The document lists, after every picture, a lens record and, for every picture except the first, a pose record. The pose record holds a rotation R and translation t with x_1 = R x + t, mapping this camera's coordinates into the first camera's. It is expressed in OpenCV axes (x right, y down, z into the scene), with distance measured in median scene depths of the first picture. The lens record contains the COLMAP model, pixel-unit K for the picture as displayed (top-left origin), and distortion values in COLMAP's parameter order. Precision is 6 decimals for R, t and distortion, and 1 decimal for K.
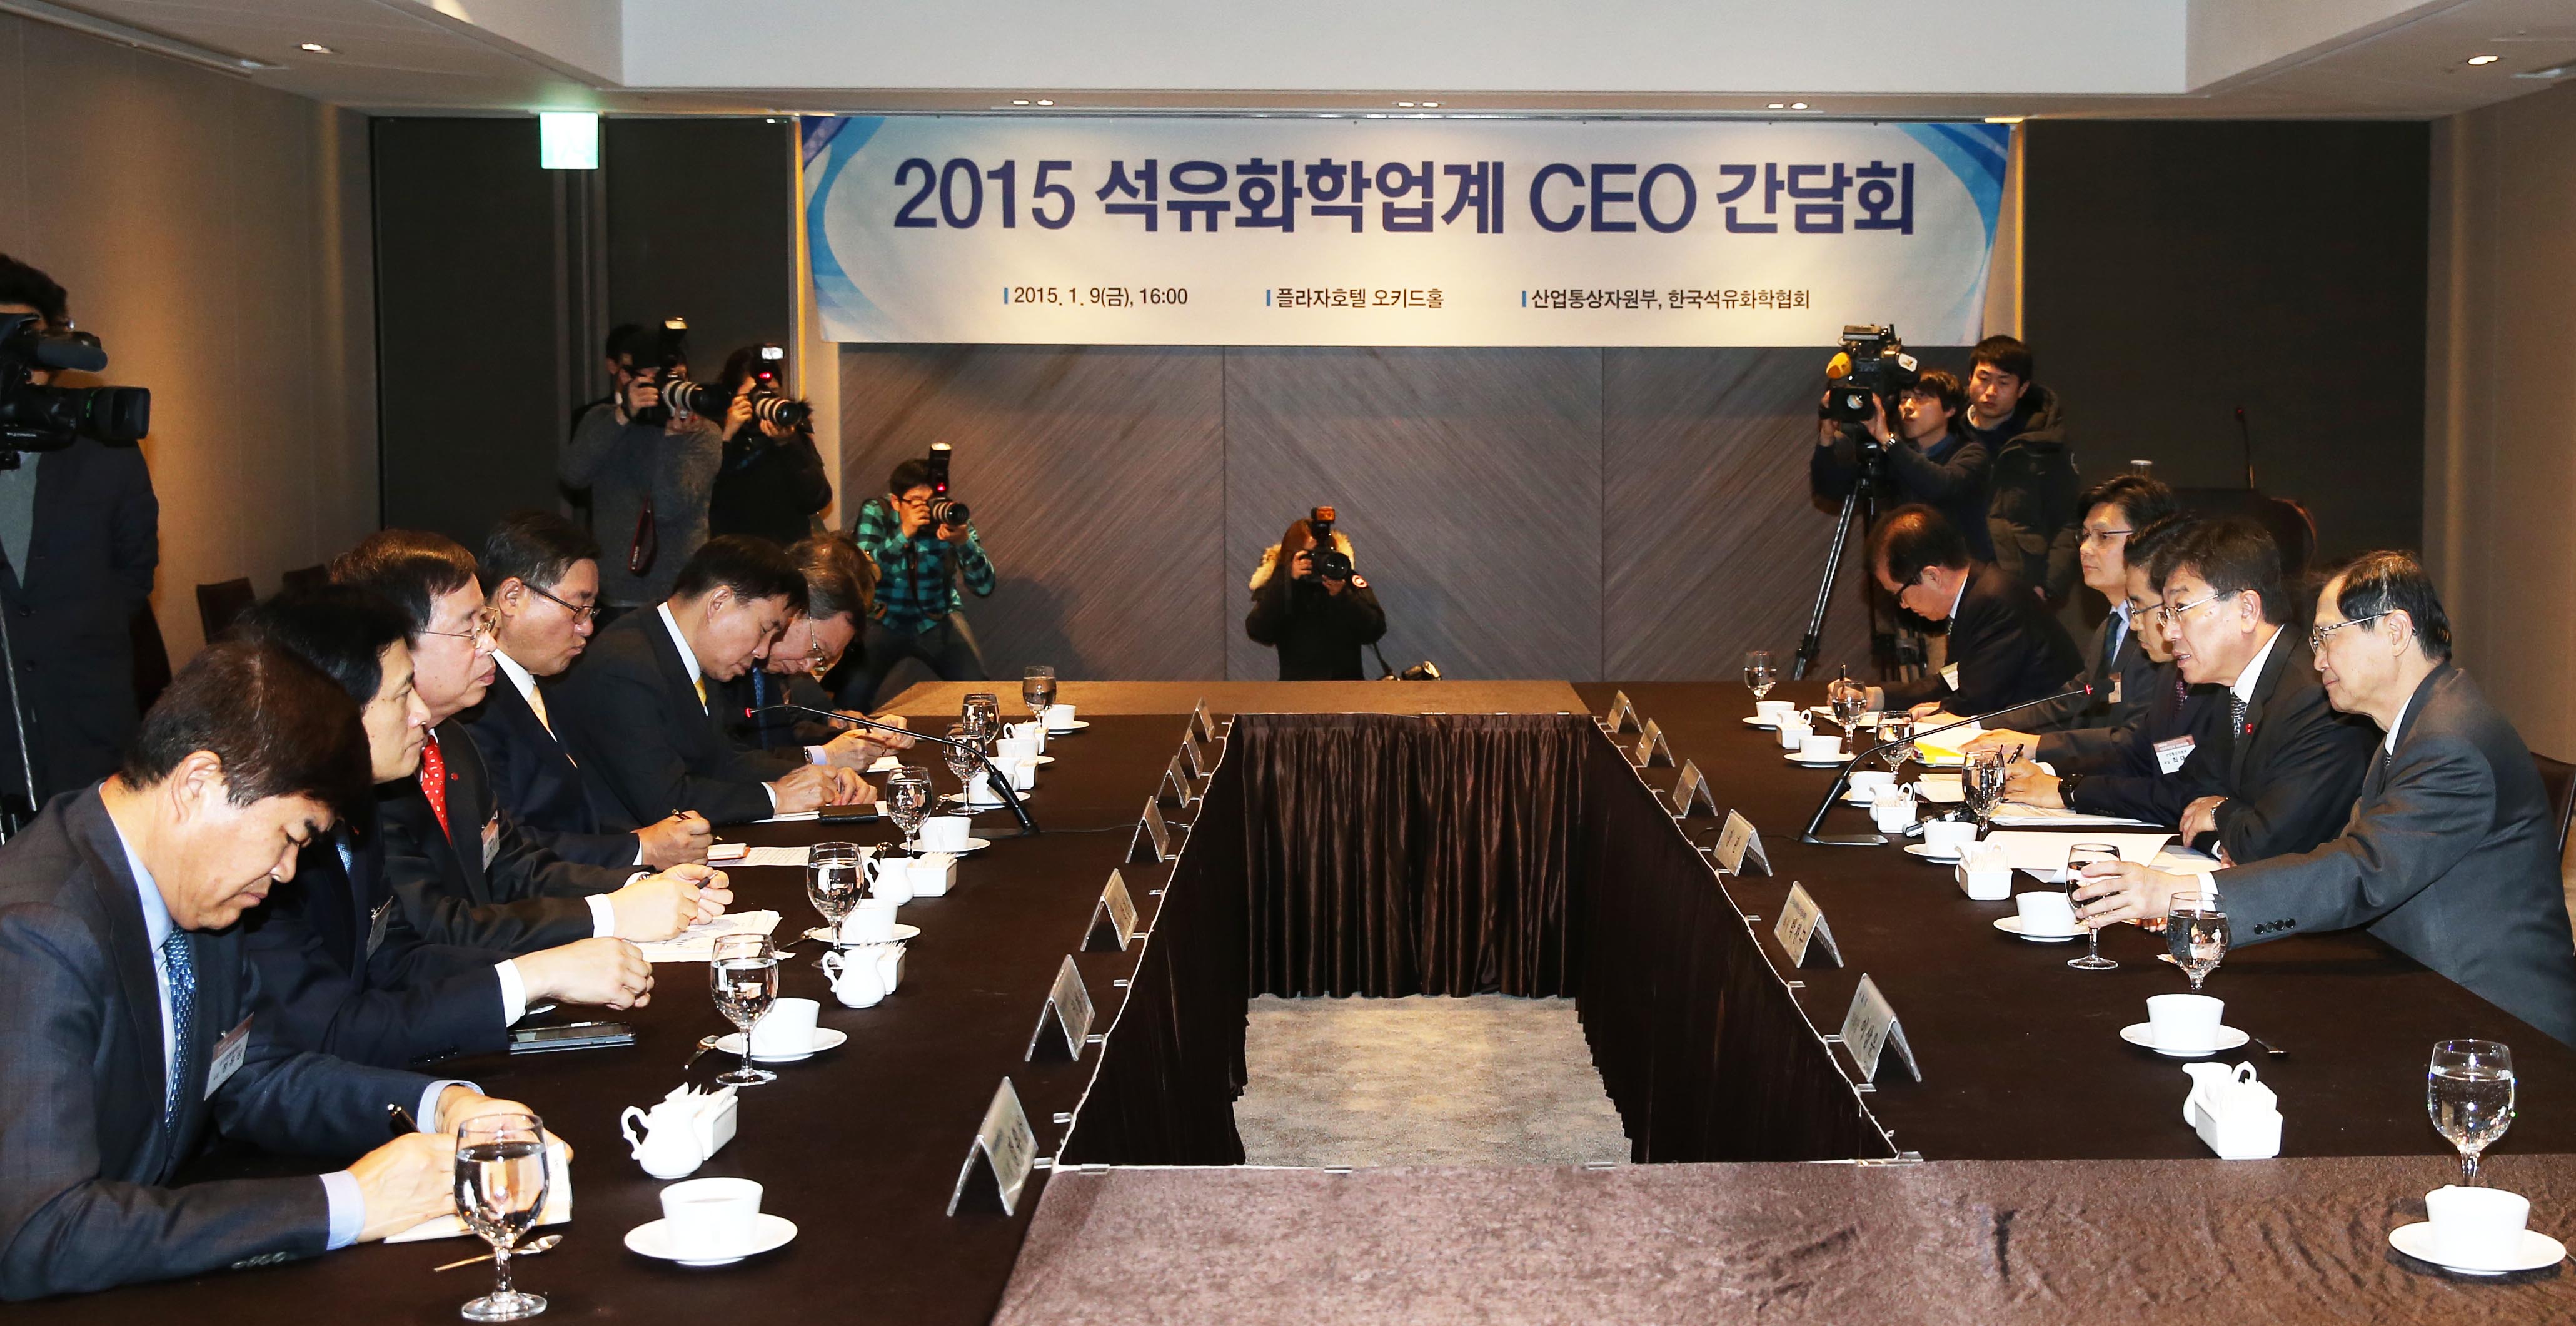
lens RADIAL K [[2610.2, 0, 1296.8], [0, 2610.2, 666.8], [0, 0, 1]] dist [0.001311, 0.000000]
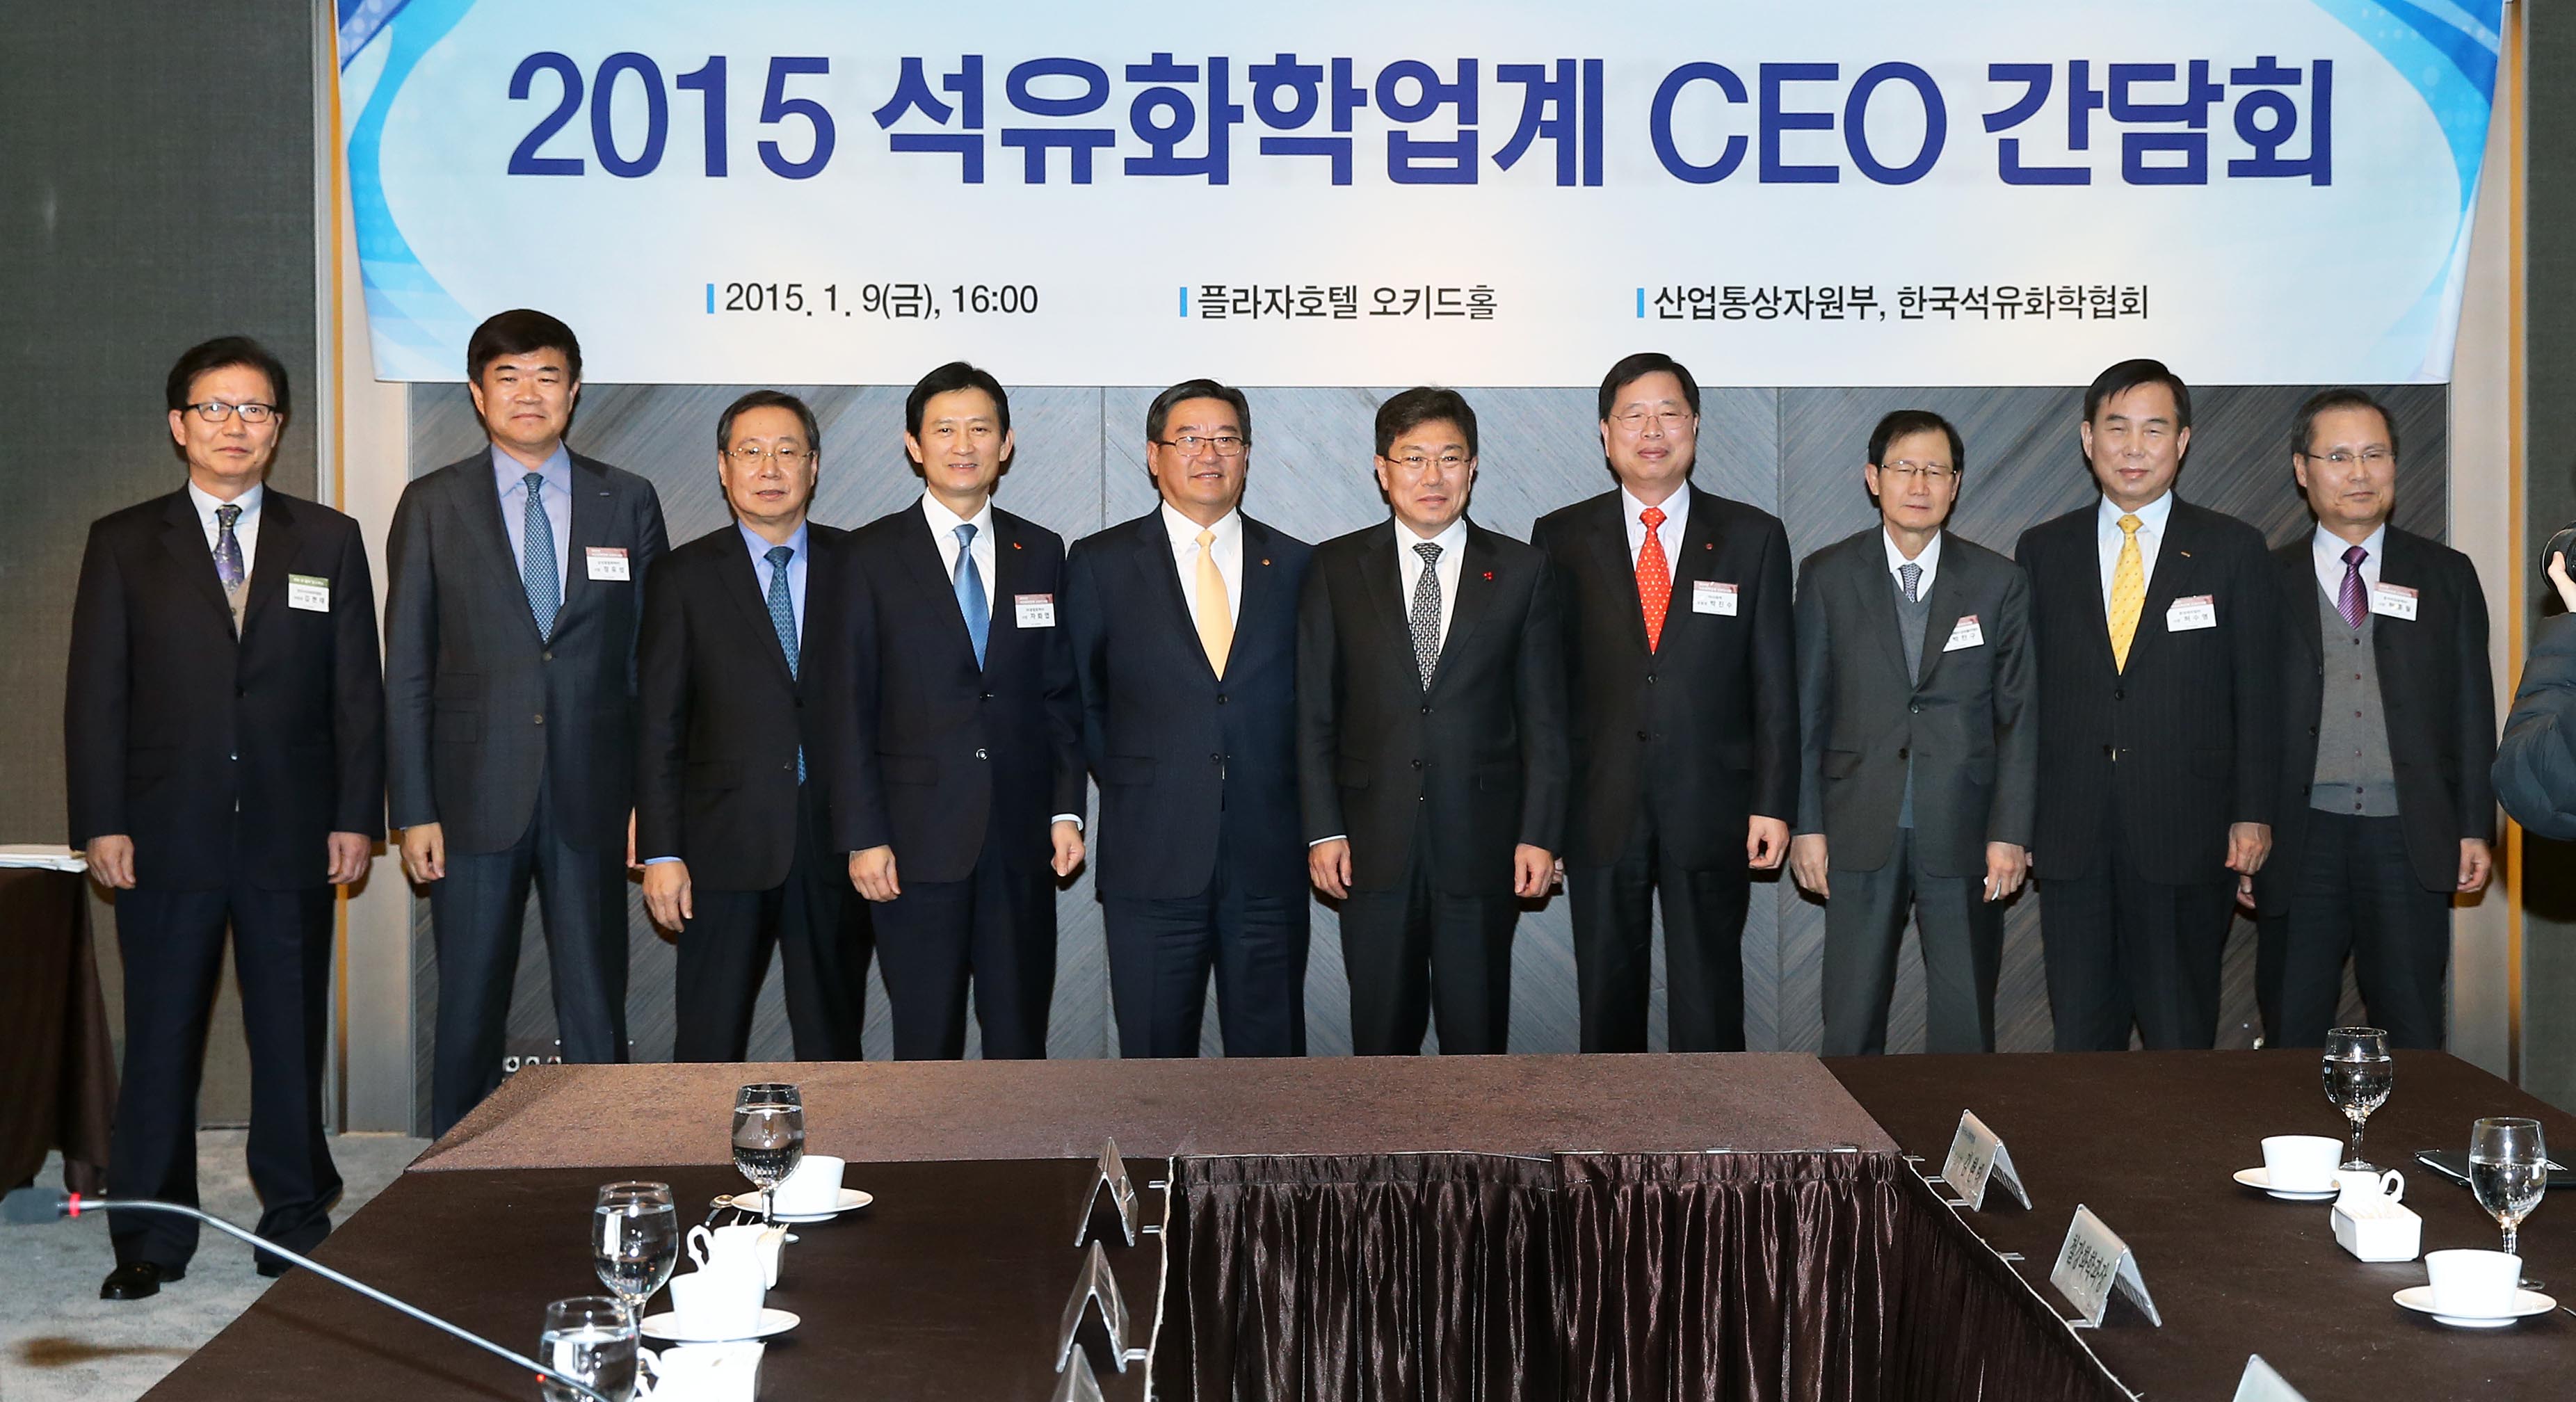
lens RADIAL K [[3793.0, 0, 1283.6], [0, 3793.0, 695.8], [0, 0, 1]] dist [0.043747, 0.000000]
pose [[0.999402, -0.005302, 0.034182, -0.017863], [0.006493, 0.999373, -0.034817, -0.028941], [-0.033976, 0.035018, 0.998809, 0.192751]]
